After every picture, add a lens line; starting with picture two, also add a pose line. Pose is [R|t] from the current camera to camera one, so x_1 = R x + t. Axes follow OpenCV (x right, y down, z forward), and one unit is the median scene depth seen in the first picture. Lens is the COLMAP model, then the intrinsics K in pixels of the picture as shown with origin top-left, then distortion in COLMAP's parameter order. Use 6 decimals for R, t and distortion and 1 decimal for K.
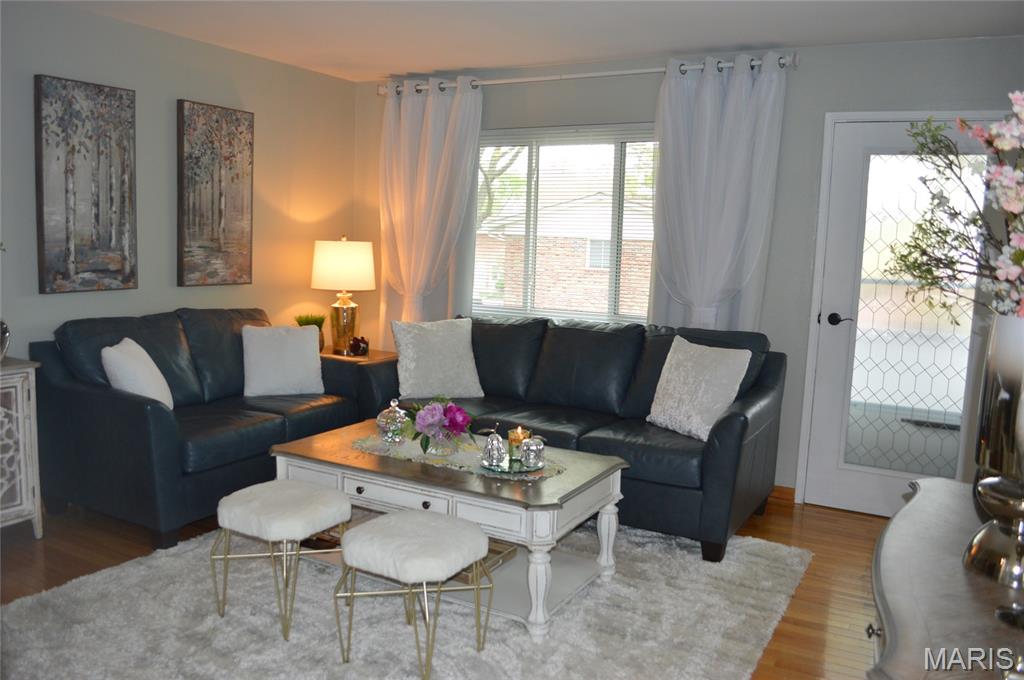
lens RADIAL K [[828.3, 0, 510.1], [0, 828.3, 338.6], [0, 0, 1]] dist [-0.074927, 0.008318]
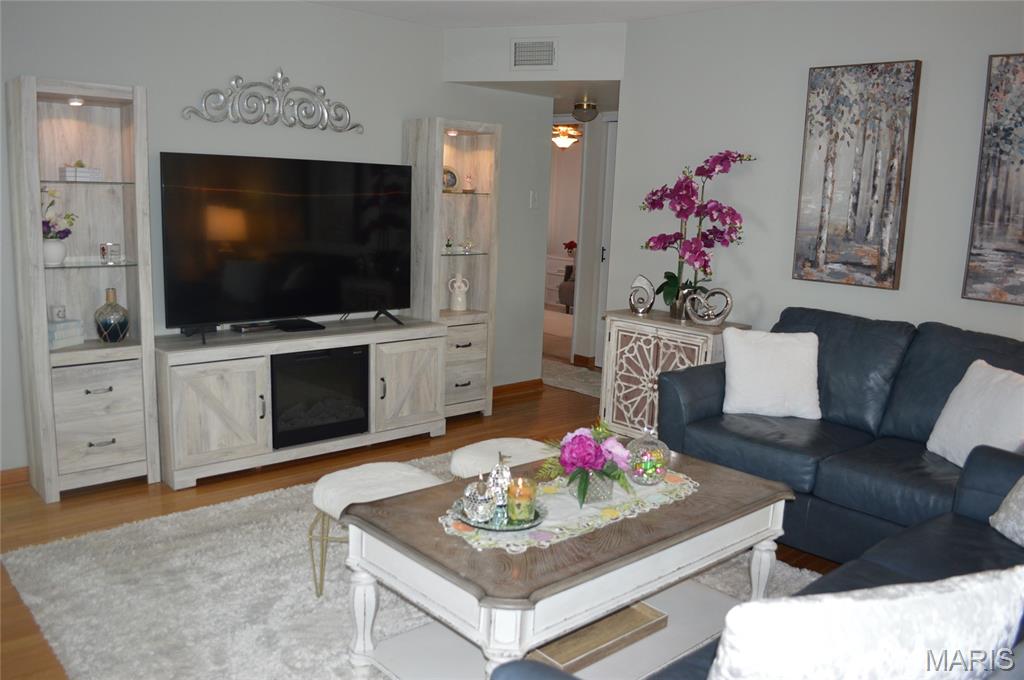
lens RADIAL K [[828.3, 0, 513.4], [0, 828.3, 344.1], [0, 0, 1]] dist [-0.074927, 0.008318]
pose [[-0.305309, 0.127940, -0.943620, 0.534811], [-0.165535, 0.968715, 0.184902, -0.106644], [0.937755, 0.212654, -0.274579, 0.940290]]
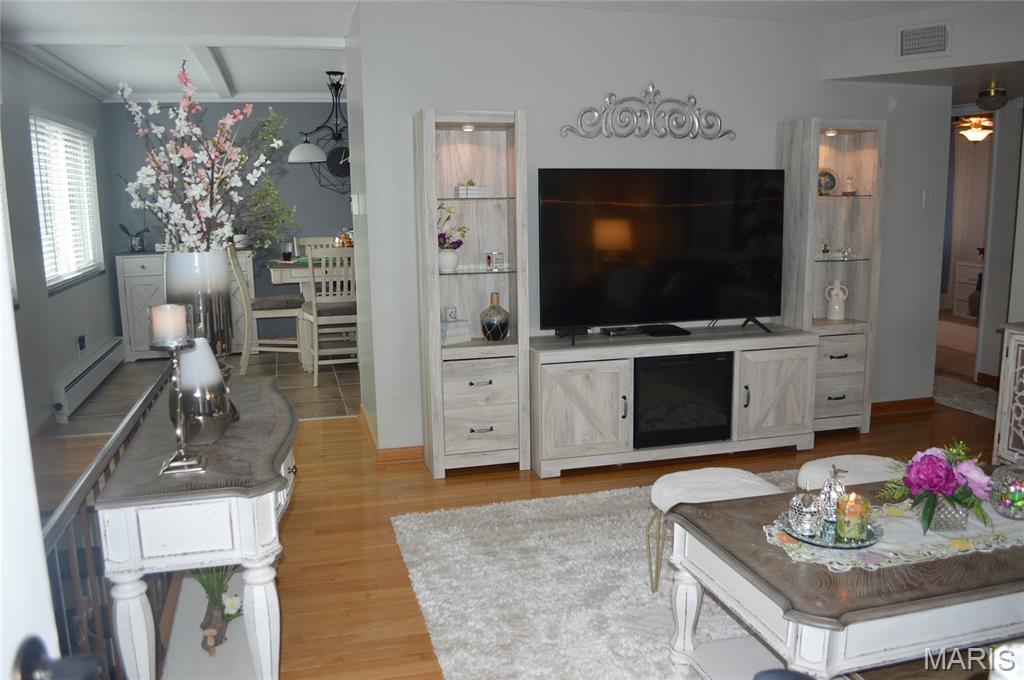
lens RADIAL K [[828.3, 0, 507.6], [0, 828.3, 343.6], [0, 0, 1]] dist [-0.074927, 0.008318]
pose [[-0.706701, 0.100780, -0.700298, 0.516837], [-0.097464, 0.966499, 0.237444, -0.115130], [0.700768, 0.236056, -0.673203, 1.030093]]
